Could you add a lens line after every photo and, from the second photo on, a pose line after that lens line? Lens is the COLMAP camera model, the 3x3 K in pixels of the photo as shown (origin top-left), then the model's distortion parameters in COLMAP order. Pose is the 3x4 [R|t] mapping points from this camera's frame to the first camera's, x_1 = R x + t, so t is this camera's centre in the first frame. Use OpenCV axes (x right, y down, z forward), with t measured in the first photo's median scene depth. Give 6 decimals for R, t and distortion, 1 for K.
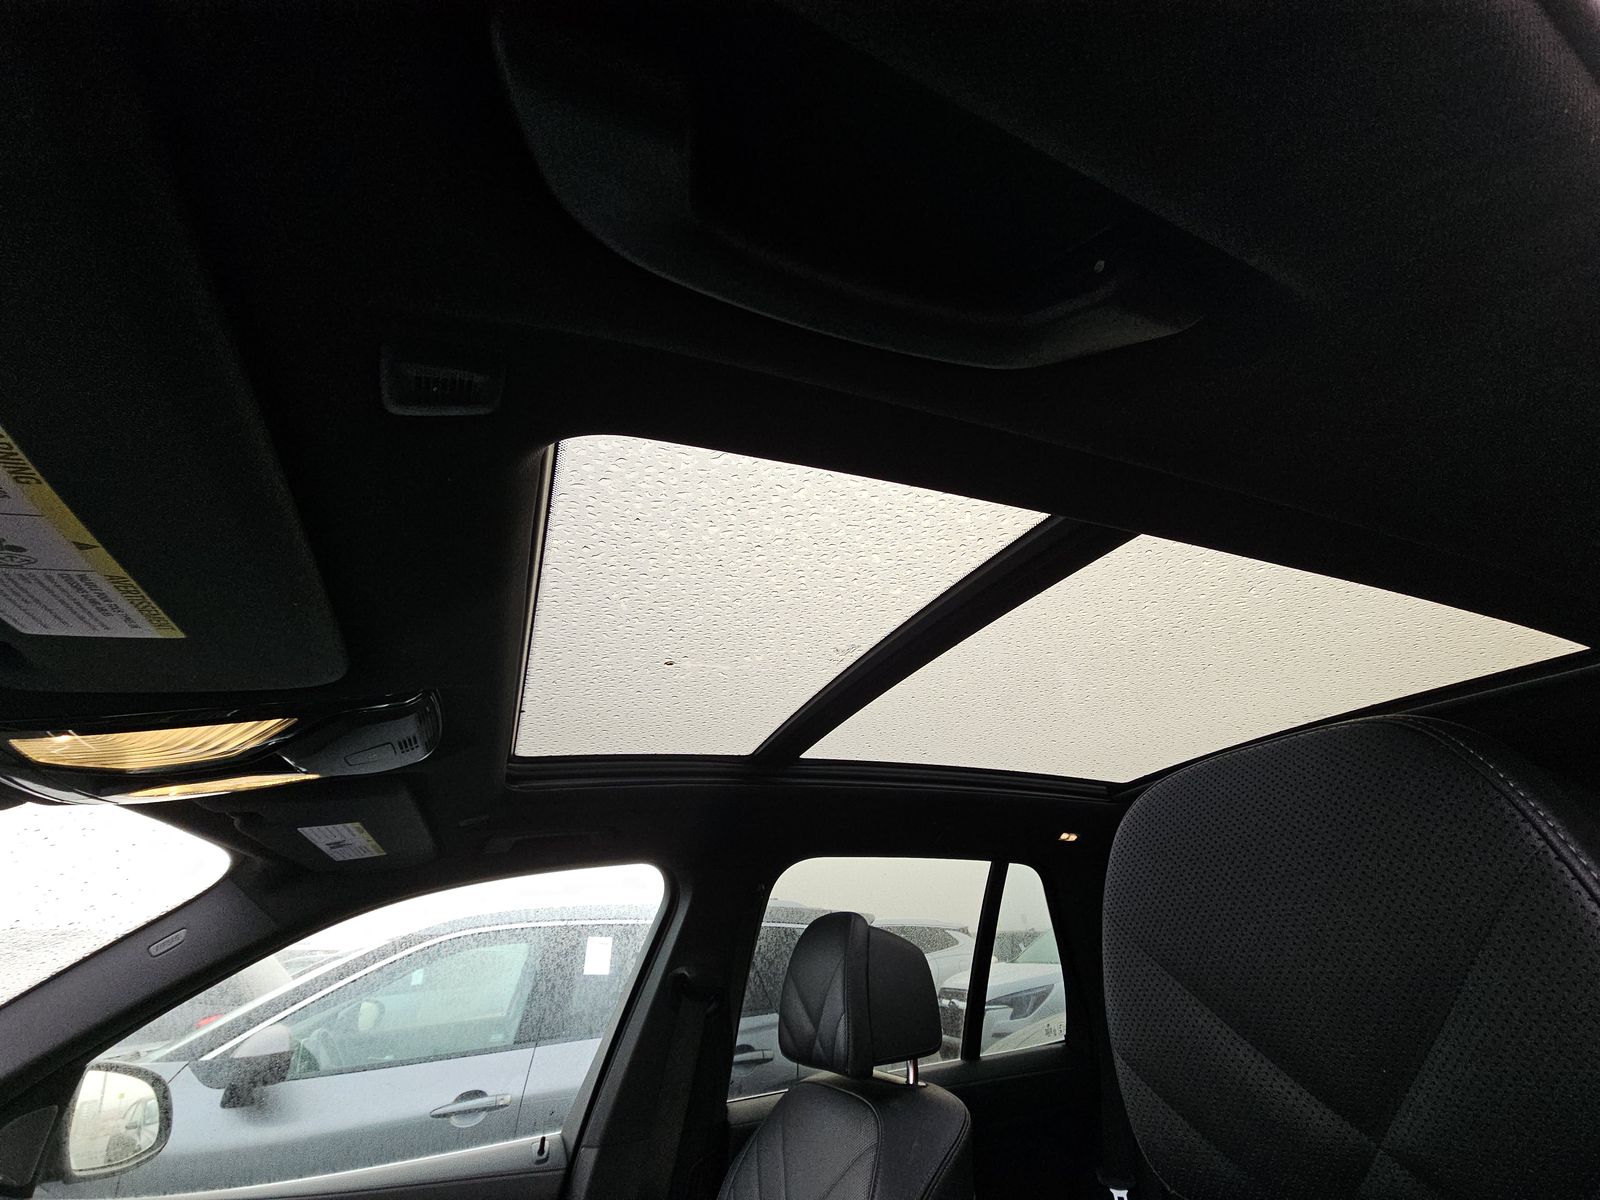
lens RADIAL K [[649.5, 0, 800.0], [0, 649.5, 600.0], [0, 0, 1]] dist [0.011821, 0.000039]
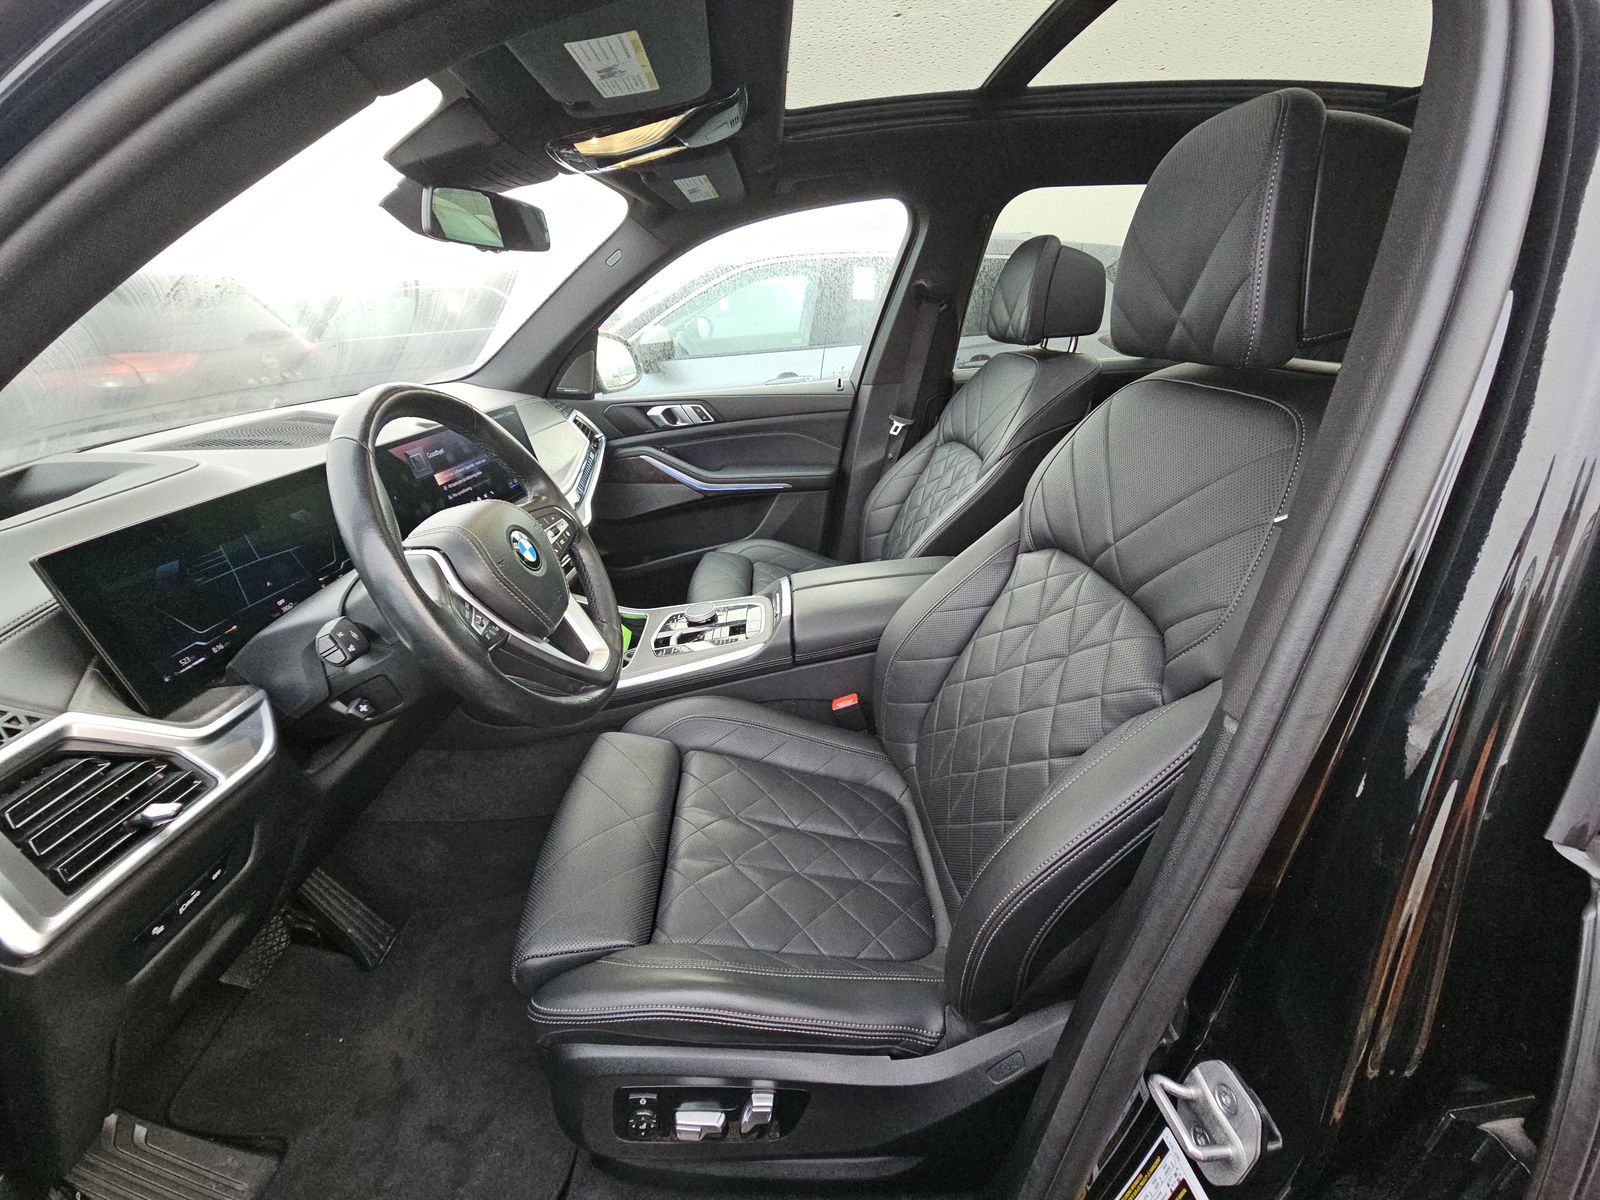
lens RADIAL K [[649.5, 0, 800.0], [0, 649.5, 600.0], [0, 0, 1]] dist [0.011821, 0.000039]
pose [[0.937438, 0.157758, -0.310359, 0.119136], [0.156326, 0.605793, 0.780113, -0.149426], [0.311082, -0.779825, 0.543232, -0.374405]]
